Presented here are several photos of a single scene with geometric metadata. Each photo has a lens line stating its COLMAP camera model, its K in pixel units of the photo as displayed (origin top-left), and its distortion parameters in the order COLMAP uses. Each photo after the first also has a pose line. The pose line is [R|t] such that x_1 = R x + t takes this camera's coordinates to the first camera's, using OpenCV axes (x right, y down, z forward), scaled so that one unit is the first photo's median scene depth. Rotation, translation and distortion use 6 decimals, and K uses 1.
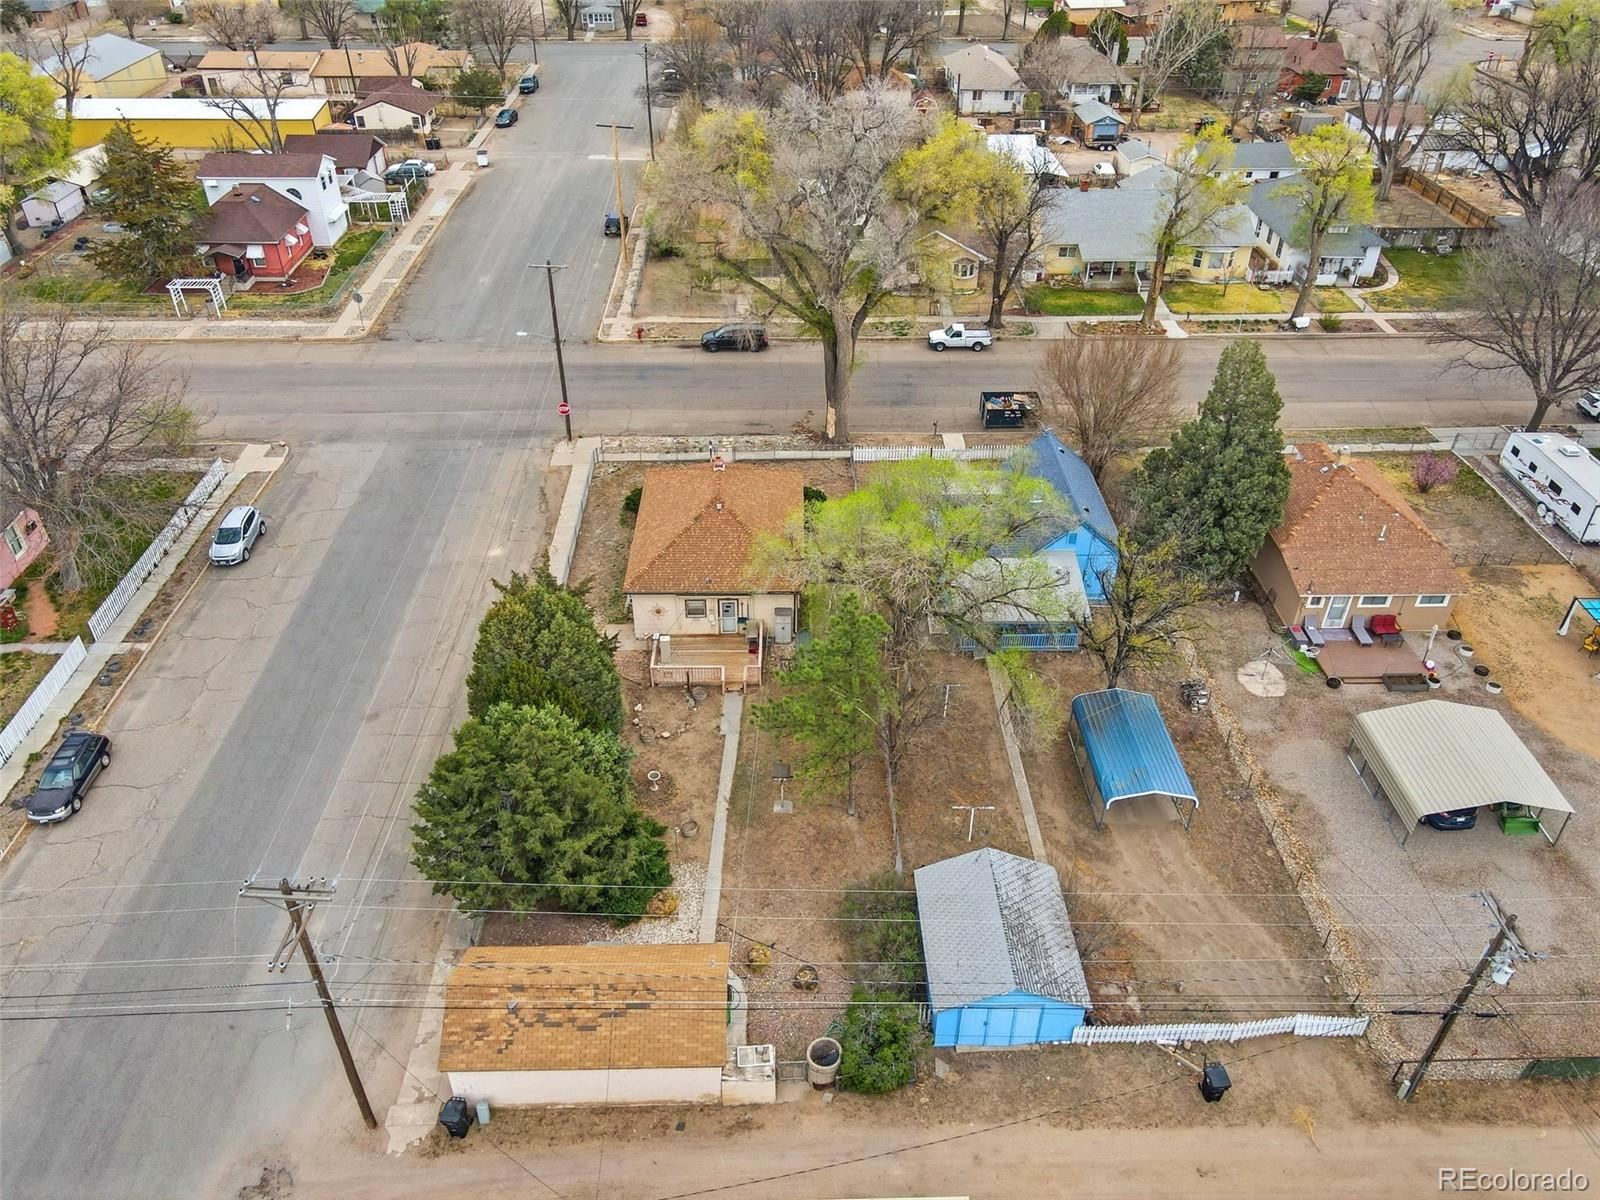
lens RADIAL K [[1181.3, 0, 801.6], [0, 1181.3, 606.1], [0, 0, 1]] dist [0.003602, 0.010386]
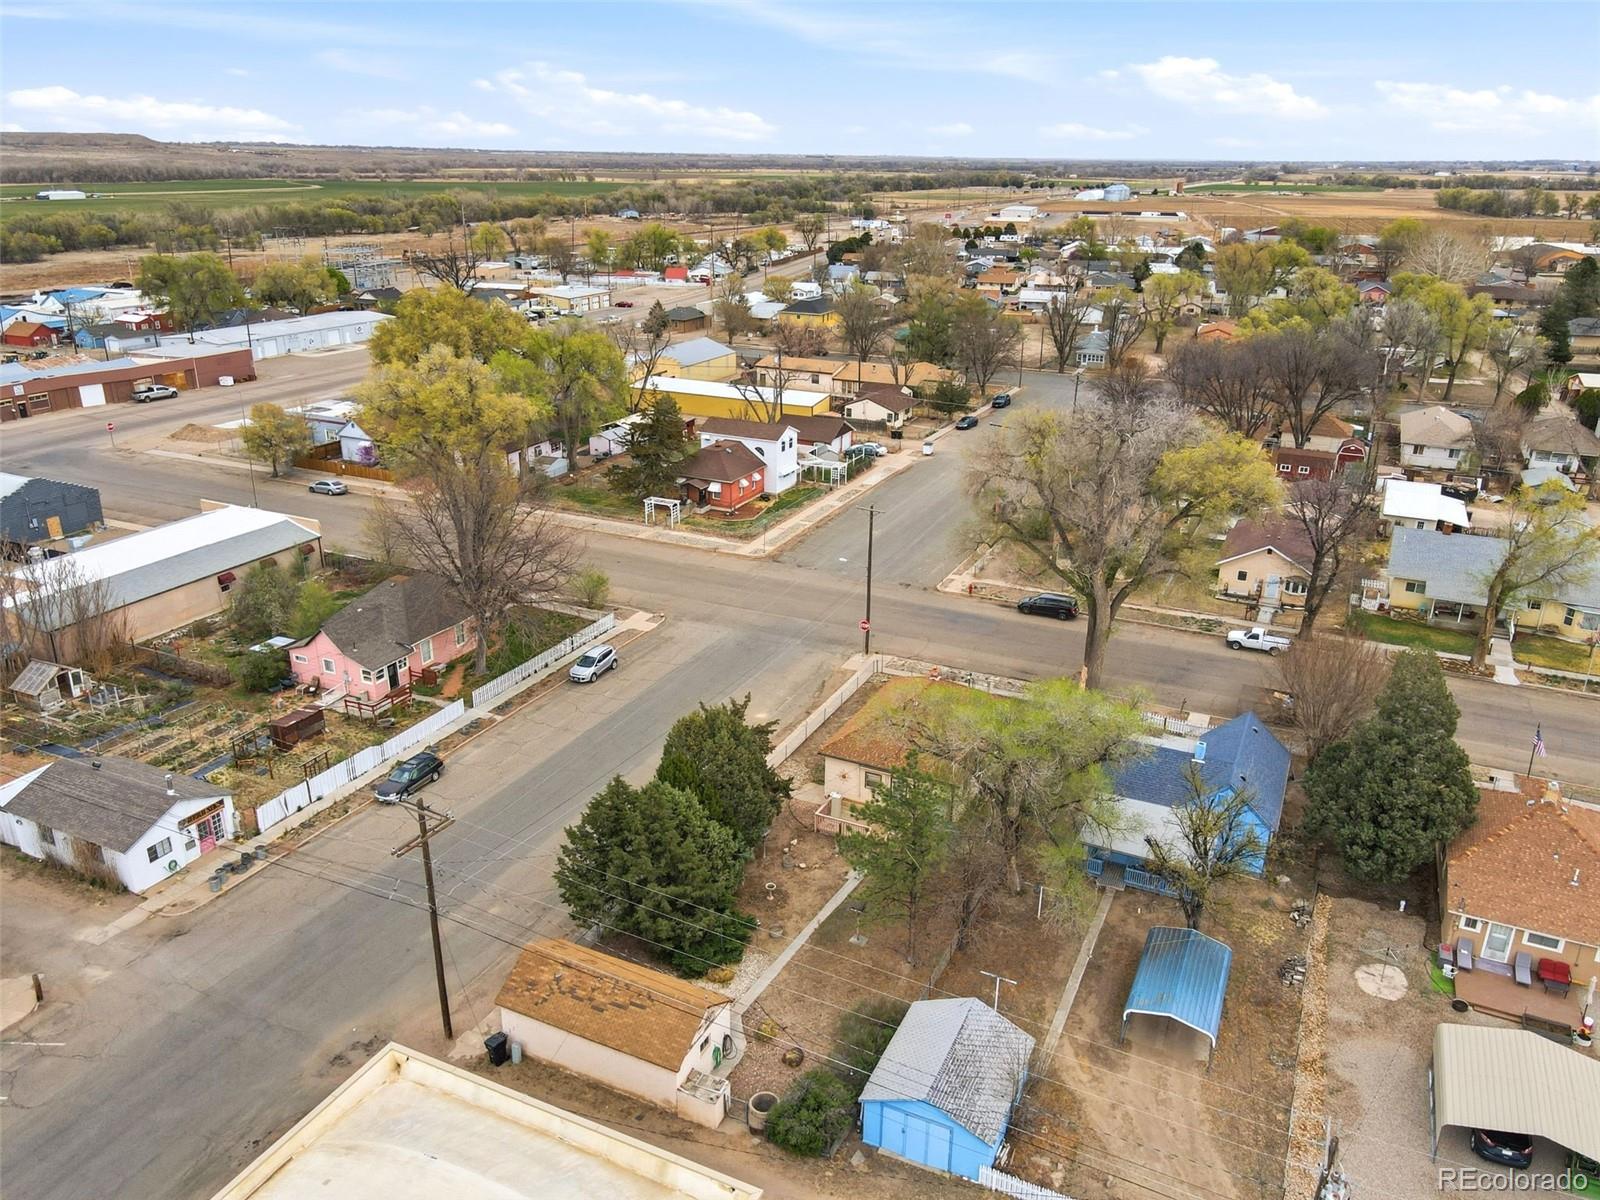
lens RADIAL K [[1181.3, 0, 798.8], [0, 1181.3, 588.4], [0, 0, 1]] dist [0.003602, 0.010386]
pose [[0.891415, 0.159822, -0.424071, 0.231806], [-0.268787, 0.939850, -0.210795, 0.066100], [0.364873, 0.301891, 0.880755, -0.092514]]
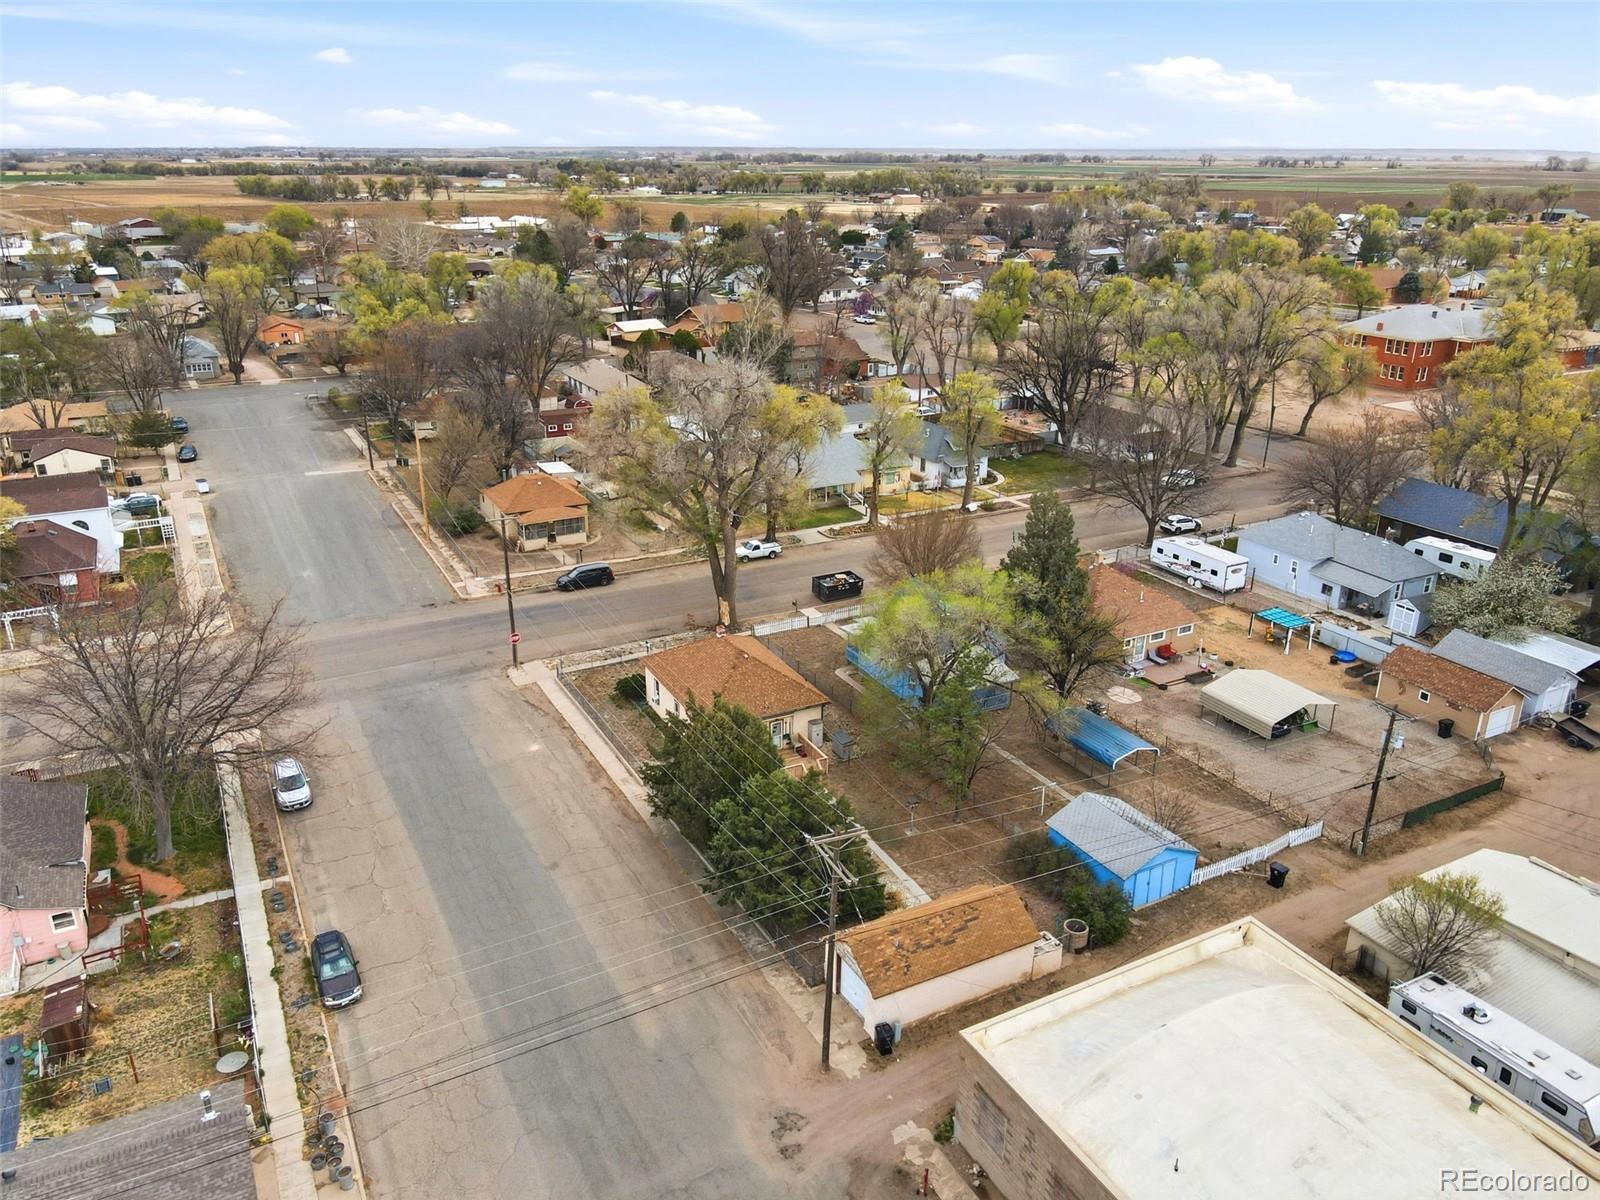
lens RADIAL K [[1181.3, 0, 804.7], [0, 1181.3, 599.0], [0, 0, 1]] dist [0.003602, 0.010386]
pose [[0.891226, -0.158837, 0.424837, -0.412892], [0.262289, 0.944658, -0.197044, 0.096394], [-0.370028, 0.287041, 0.883565, -0.141056]]
